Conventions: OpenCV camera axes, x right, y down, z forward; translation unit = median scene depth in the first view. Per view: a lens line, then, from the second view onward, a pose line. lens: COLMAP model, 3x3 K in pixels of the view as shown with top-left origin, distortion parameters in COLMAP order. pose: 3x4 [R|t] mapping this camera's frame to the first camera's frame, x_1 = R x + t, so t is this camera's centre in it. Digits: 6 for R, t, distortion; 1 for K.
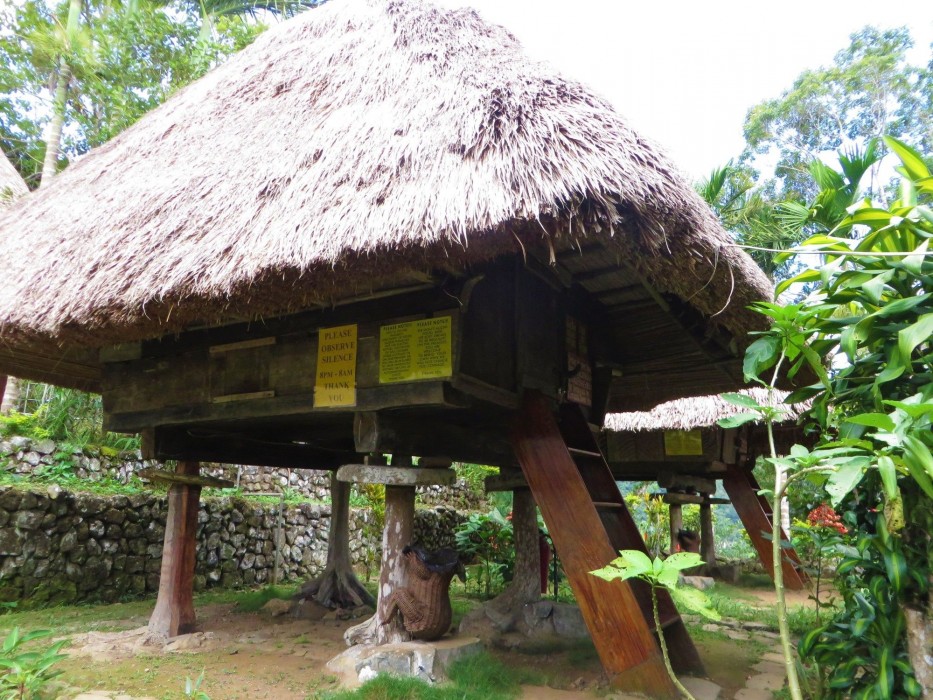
lens RADIAL K [[667.2, 0, 466.5], [0, 667.2, 350.0], [0, 0, 1]] dist [-0.000850, -0.000227]
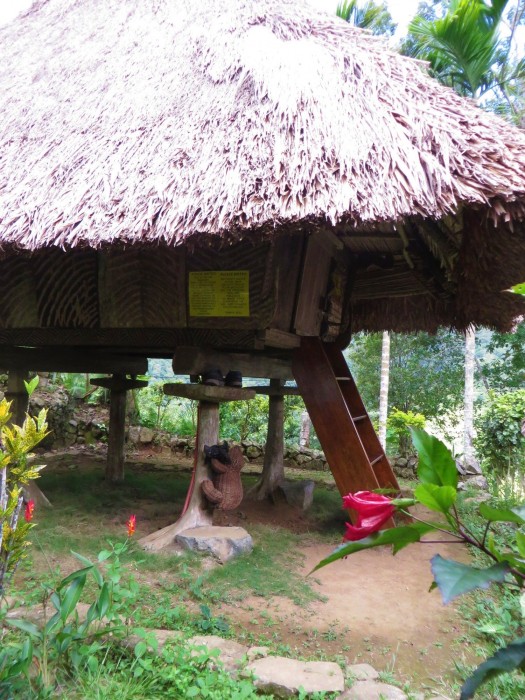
lens RADIAL K [[500.6, 0, 262.5], [0, 500.6, 350.0], [0, 0, 1]] dist [-0.000850, -0.000227]
pose [[0.981358, 0.016409, 0.191485, 0.281658], [-0.050331, 0.983517, 0.173667, 0.110697], [-0.185479, -0.180067, 0.966009, 0.588365]]
